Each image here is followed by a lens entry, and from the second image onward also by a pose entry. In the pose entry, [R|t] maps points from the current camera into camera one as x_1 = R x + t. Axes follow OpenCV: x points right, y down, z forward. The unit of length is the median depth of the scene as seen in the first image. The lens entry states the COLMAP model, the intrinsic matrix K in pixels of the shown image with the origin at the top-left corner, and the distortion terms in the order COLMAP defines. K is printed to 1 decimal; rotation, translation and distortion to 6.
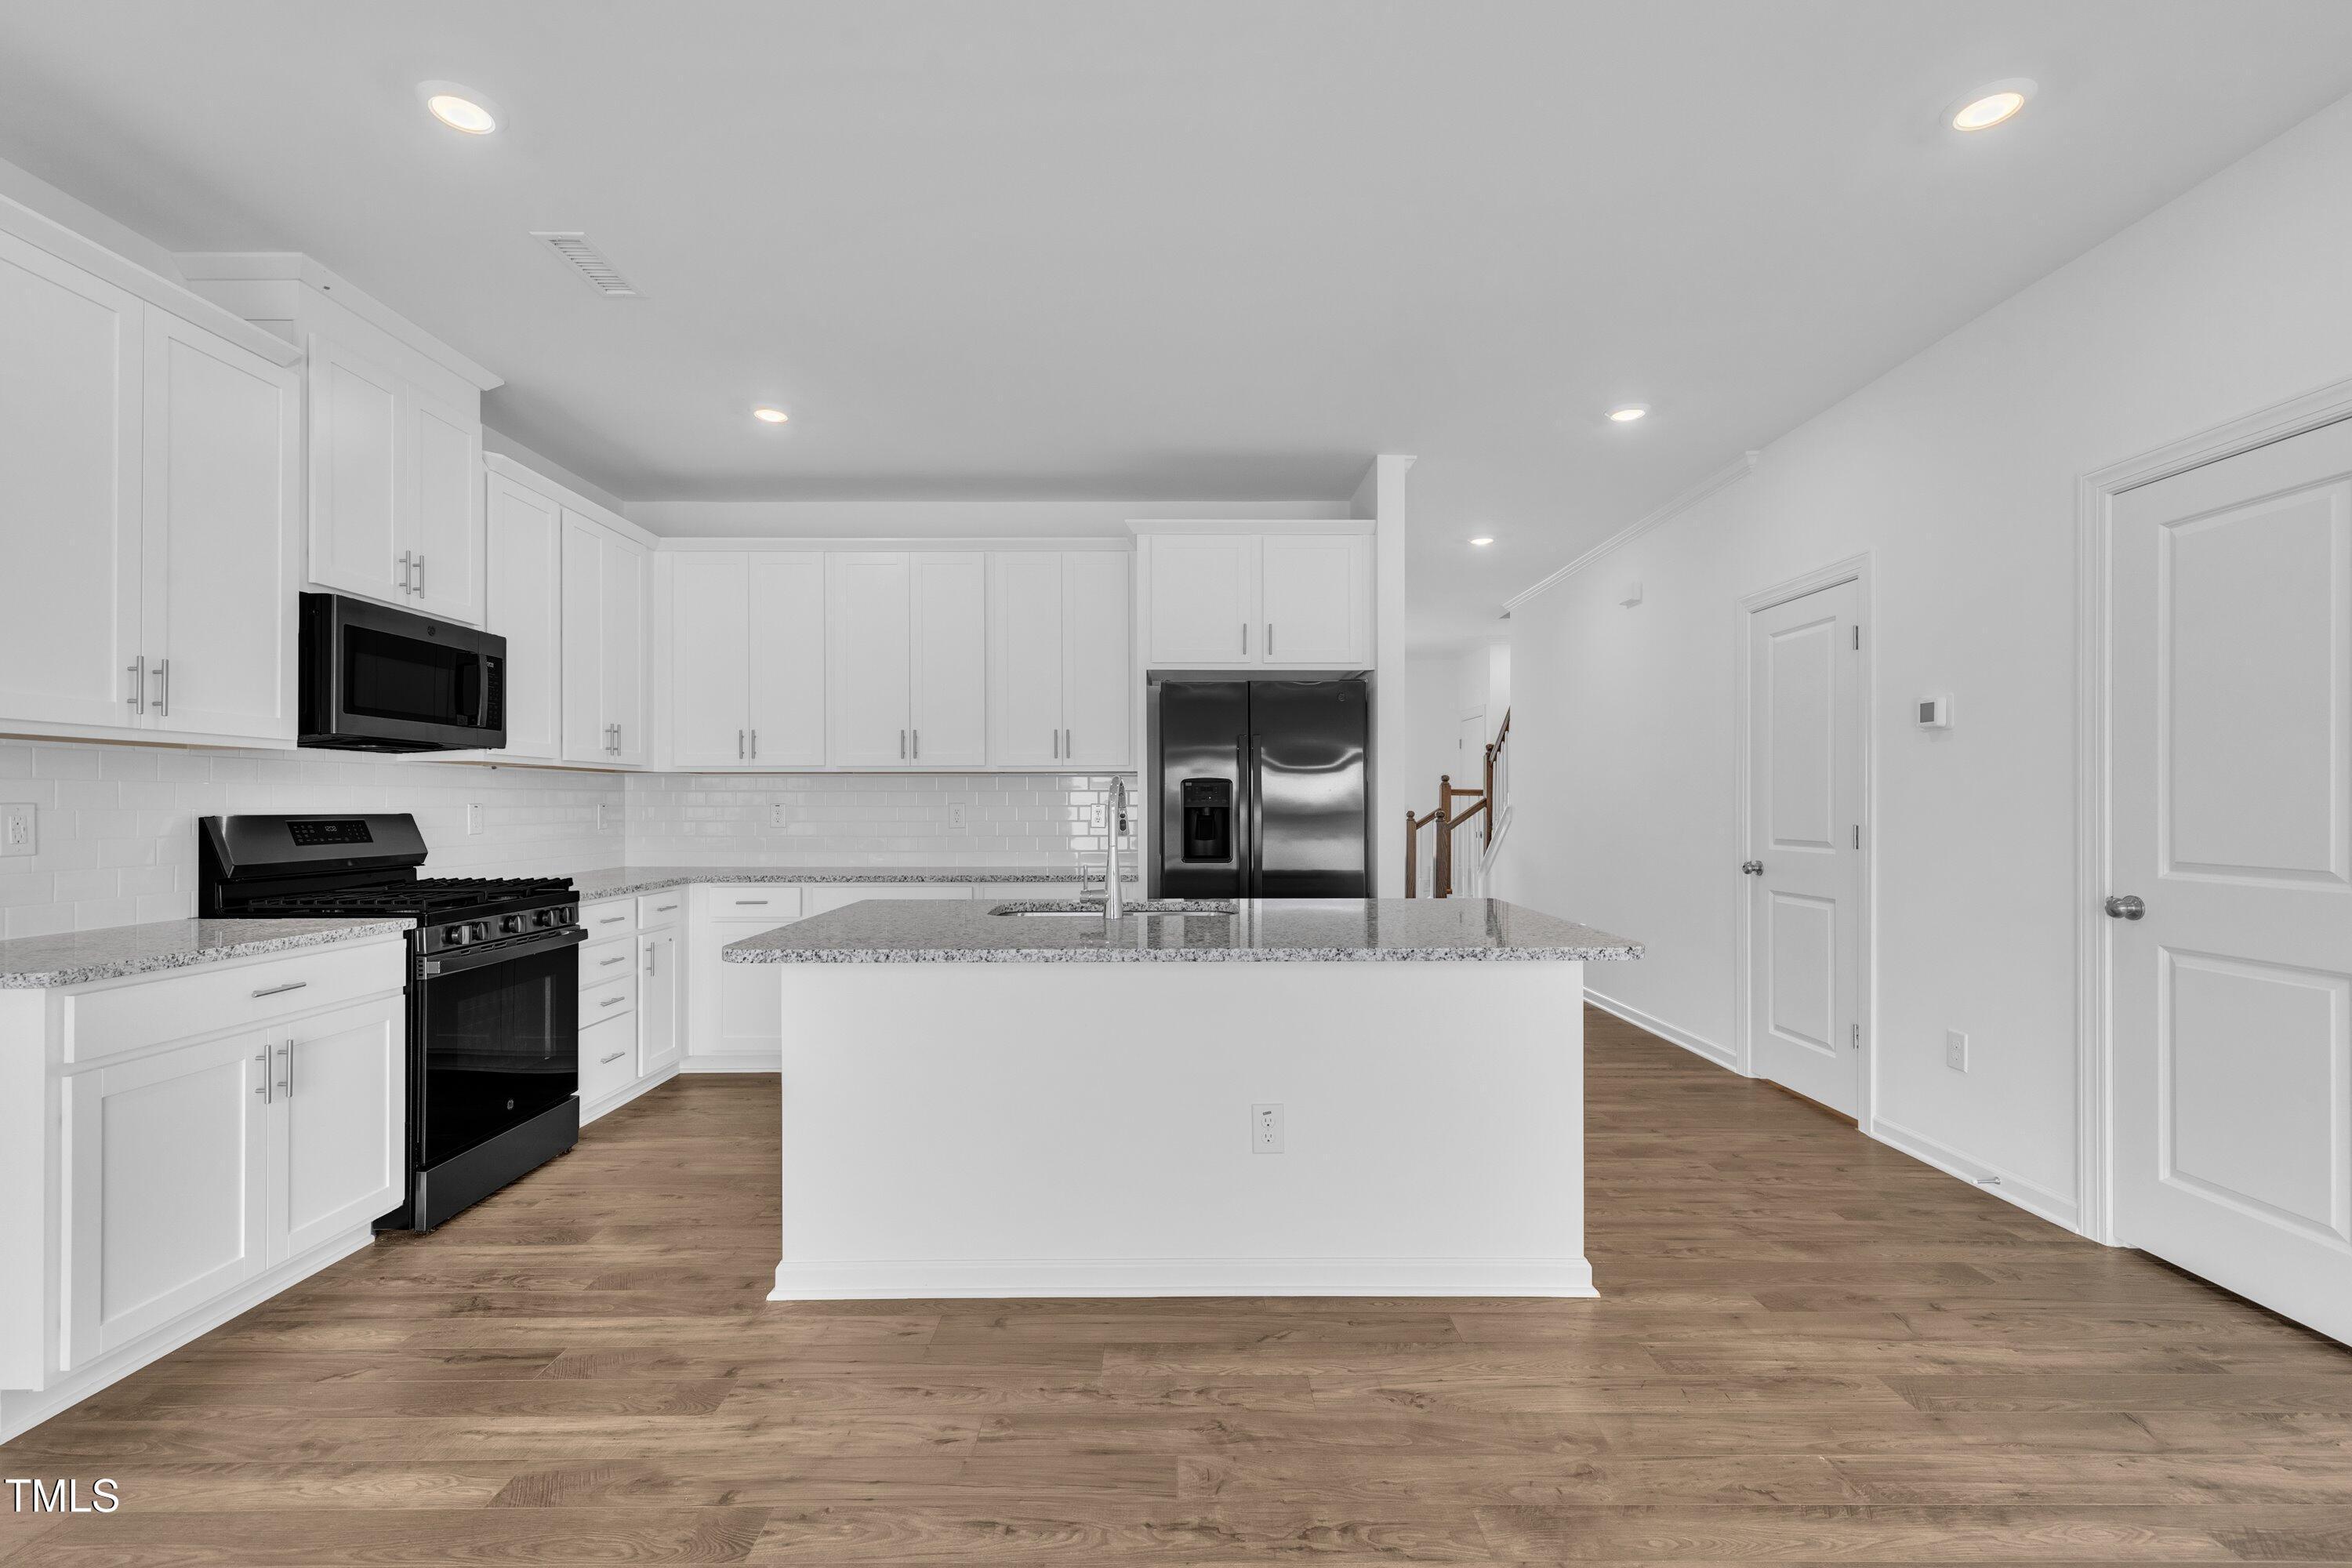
lens RADIAL K [[1024.7, 0, 1166.4], [0, 1024.7, 787.5], [0, 0, 1]] dist [0.003142, 0.000588]
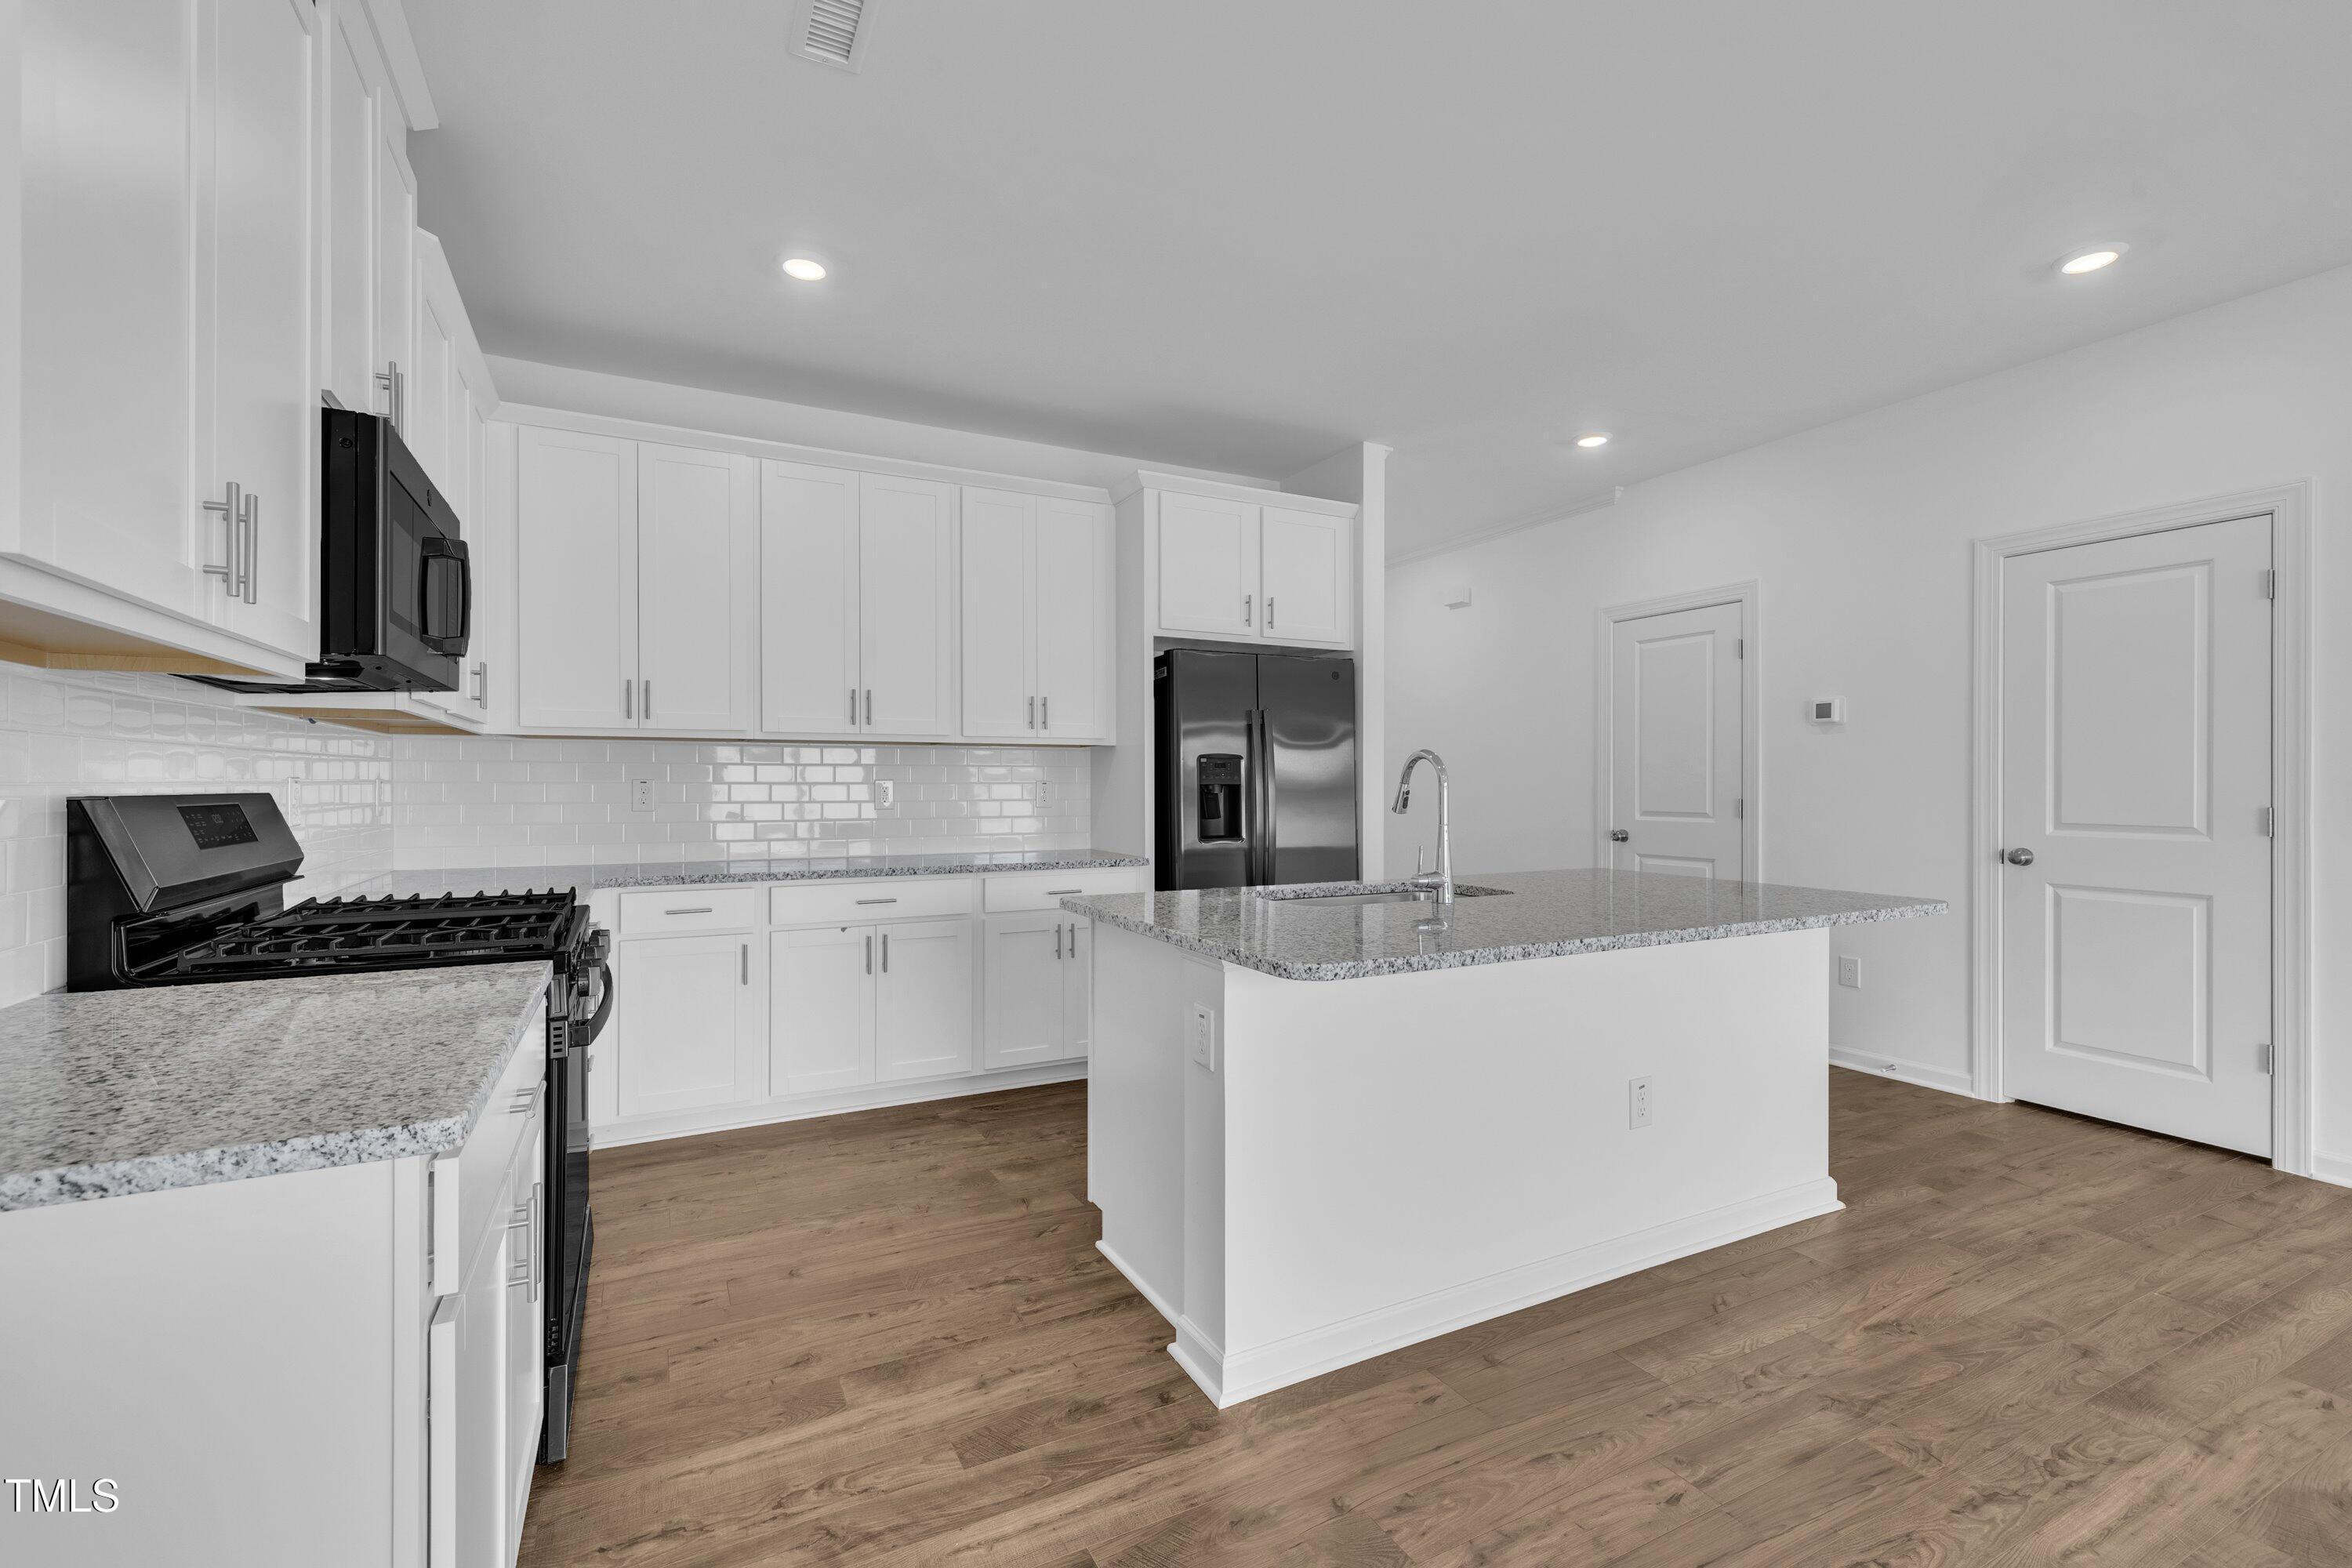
lens RADIAL K [[1024.7, 0, 1098.0], [0, 1024.7, 773.7], [0, 0, 1]] dist [0.003142, 0.000588]
pose [[0.891018, 0.006002, 0.453927, -0.797232], [-0.008802, 0.999953, 0.004056, 0.010355], [-0.453882, -0.007610, 0.891029, 0.331897]]
